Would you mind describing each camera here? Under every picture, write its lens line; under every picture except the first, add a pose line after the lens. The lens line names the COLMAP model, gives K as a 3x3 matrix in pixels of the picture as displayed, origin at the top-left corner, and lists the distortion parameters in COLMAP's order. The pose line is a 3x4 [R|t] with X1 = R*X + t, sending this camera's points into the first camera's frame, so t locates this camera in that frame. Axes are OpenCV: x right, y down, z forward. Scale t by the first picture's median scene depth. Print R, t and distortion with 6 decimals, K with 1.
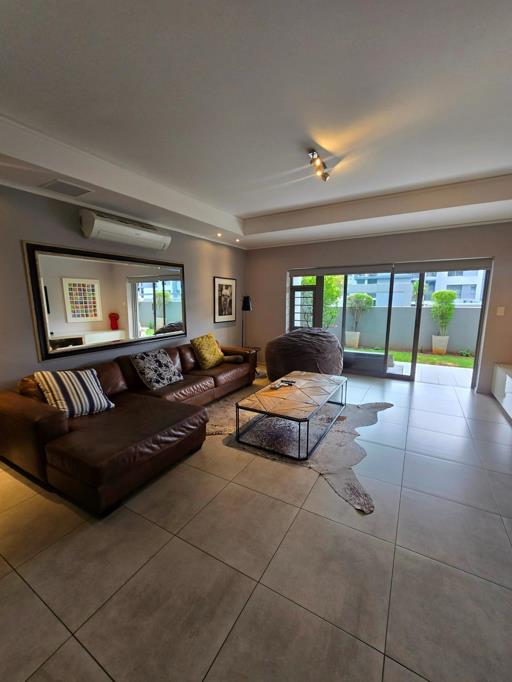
lens RADIAL K [[279.7, 0, 257.3], [0, 279.7, 346.2], [0, 0, 1]] dist [0.000396, -0.000880]
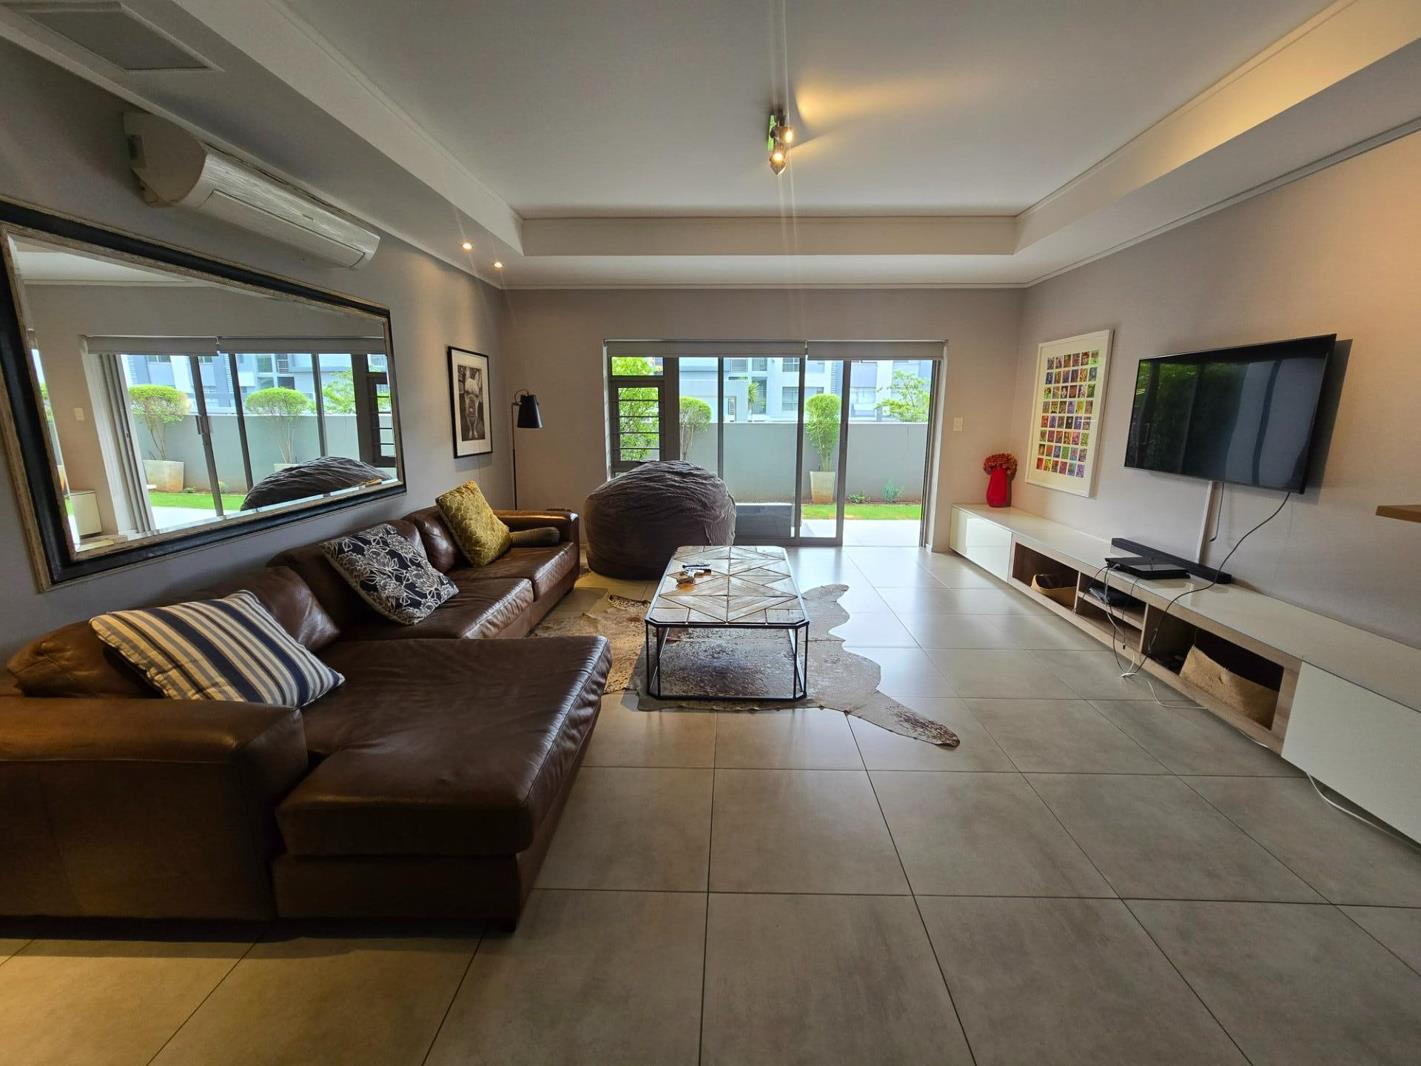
lens RADIAL K [[582.8, 0, 716.2], [0, 582.8, 524.8], [0, 0, 1]] dist [0.000396, -0.000880]
pose [[0.877303, -0.085843, 0.472197, -0.272415], [0.073051, 0.996294, 0.045399, 0.006555], [-0.474344, -0.005334, 0.880323, 0.052542]]
